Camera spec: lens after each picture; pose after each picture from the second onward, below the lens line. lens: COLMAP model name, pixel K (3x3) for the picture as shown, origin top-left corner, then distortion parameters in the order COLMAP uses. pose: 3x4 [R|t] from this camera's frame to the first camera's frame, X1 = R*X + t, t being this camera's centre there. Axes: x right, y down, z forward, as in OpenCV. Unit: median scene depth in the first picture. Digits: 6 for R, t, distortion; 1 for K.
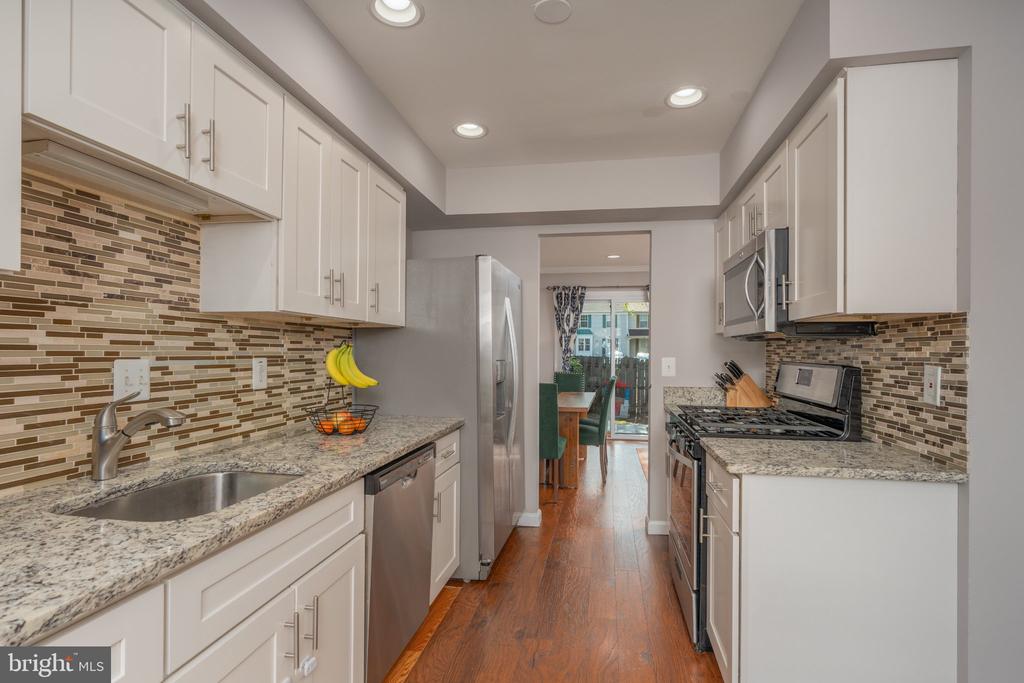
lens RADIAL K [[489.4, 0, 535.0], [0, 489.4, 361.4], [0, 0, 1]] dist [-0.014669, -0.000060]
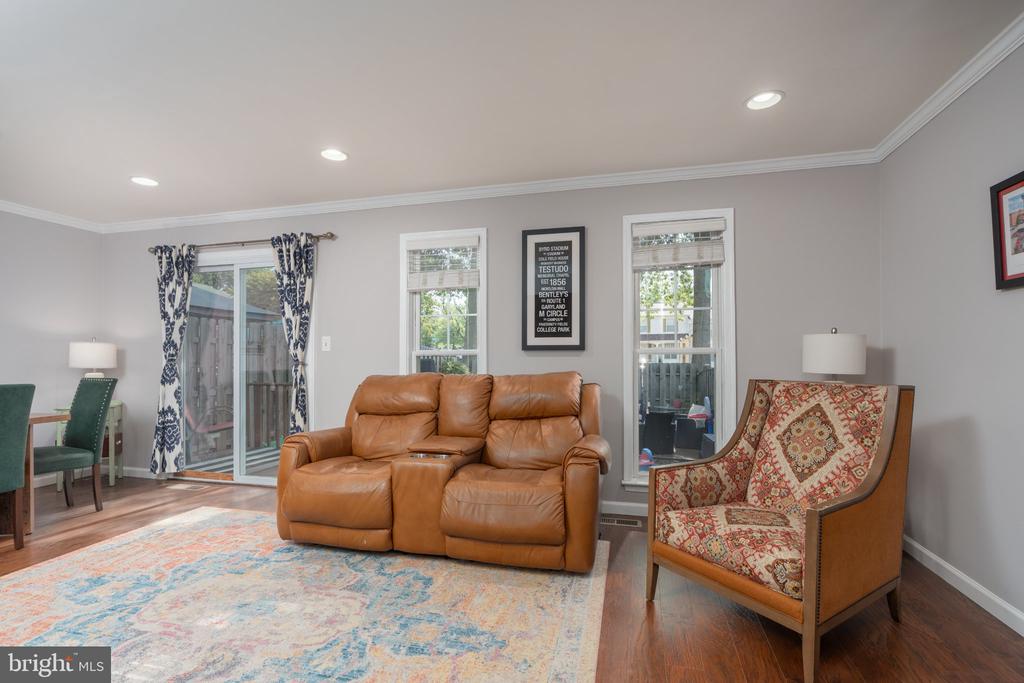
lens RADIAL K [[474.5, 0, 514.5], [0, 474.5, 354.6], [0, 0, 1]] dist [-0.002943, 0.000228]
pose [[0.994927, -0.009464, -0.100153, 0.577881], [0.006620, 0.999567, -0.028686, 0.011633], [0.100381, 0.027877, 0.994558, 0.425096]]
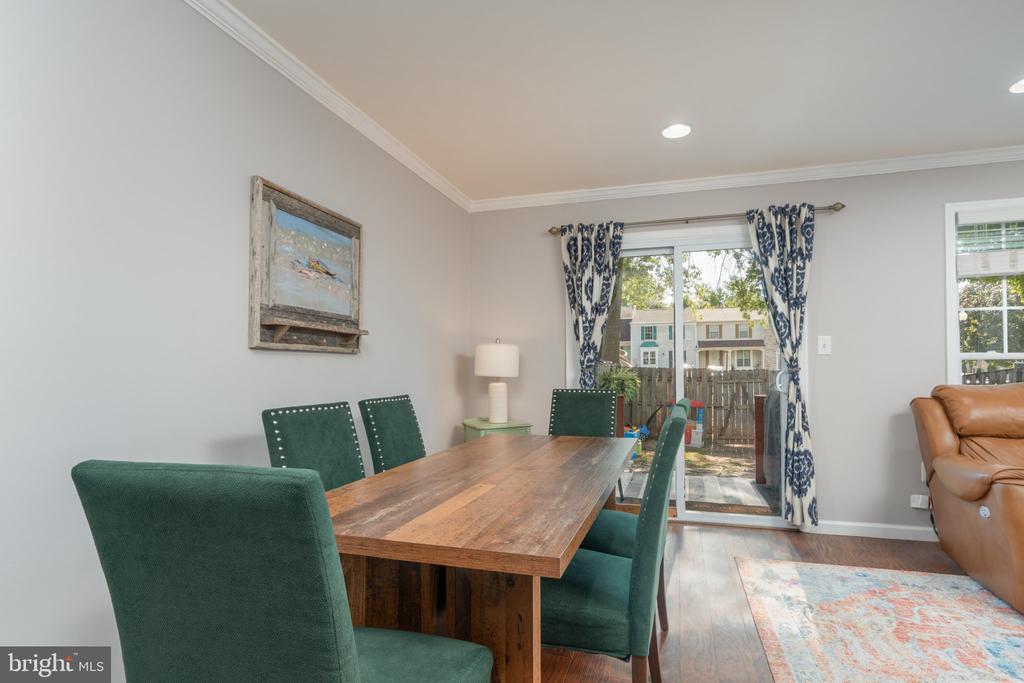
lens RADIAL K [[489.4, 0, 535.0], [0, 489.4, 361.4], [0, 0, 1]] dist [-0.014669, -0.000060]
pose [[0.991280, -0.011274, -0.131286, 0.077298], [0.007223, 0.999484, -0.031294, 0.008350], [0.131571, 0.030073, 0.990851, 0.479394]]
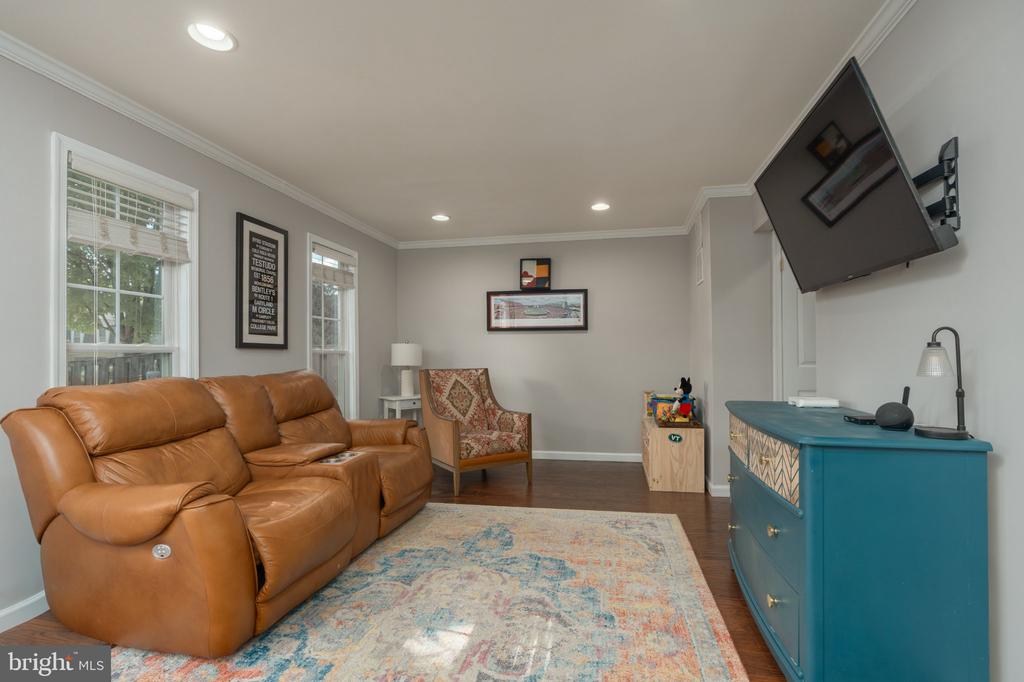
lens RADIAL K [[468.7, 0, 517.8], [0, 468.7, 357.3], [0, 0, 1]] dist [-0.000347, 0.000016]
pose [[0.052066, -0.005819, 0.998627, 0.104890], [0.024607, 0.999687, 0.004542, 0.005552], [-0.998340, 0.024337, 0.052193, 0.646943]]
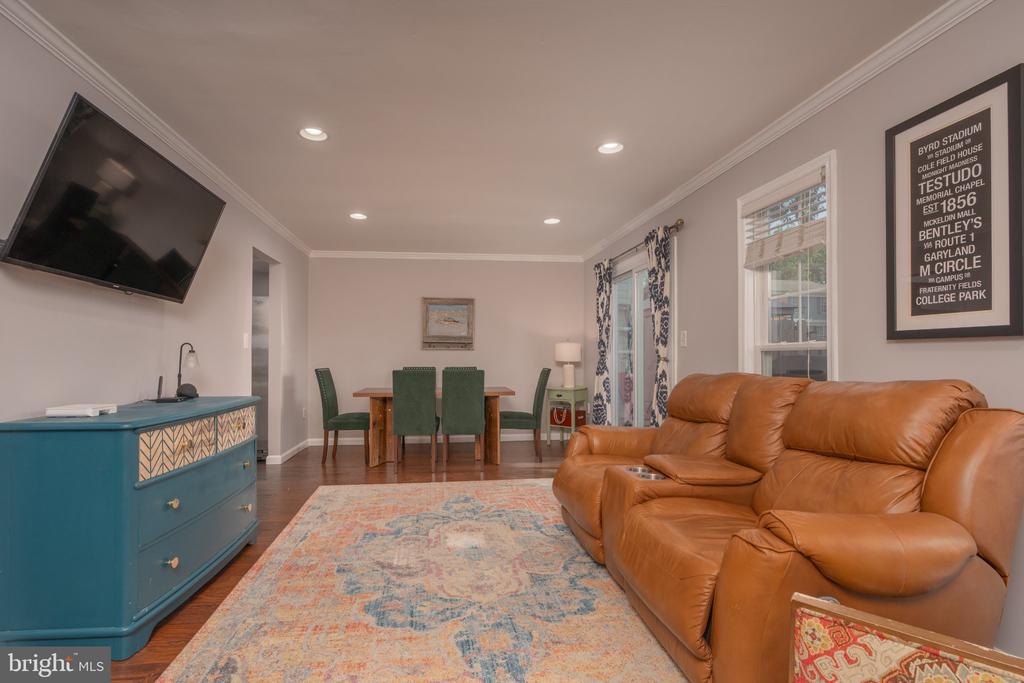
lens RADIAL K [[467.6, 0, 486.3], [0, 467.6, 351.3], [0, 0, 1]] dist [-0.000638, 0.000071]
pose [[0.261593, -0.015081, -0.965060, 0.747879], [-0.016711, 0.999657, -0.020151, 0.009200], [0.965034, 0.021399, 0.261252, 0.620608]]
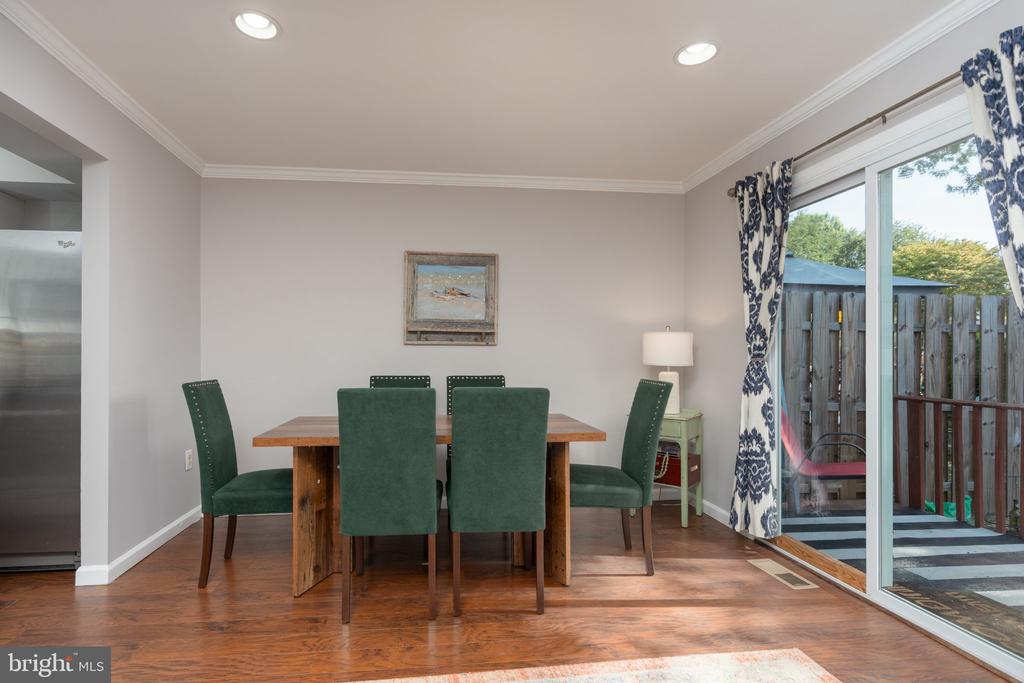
lens RADIAL K [[498.8, 0, 464.4], [0, 498.8, 351.9], [0, 0, 1]] dist [-0.003812, 0.000382]
pose [[0.246770, -0.011707, -0.969003, 0.406118], [-0.019512, 0.999664, -0.017046, 0.006590], [0.968878, 0.023113, 0.246459, 0.662711]]
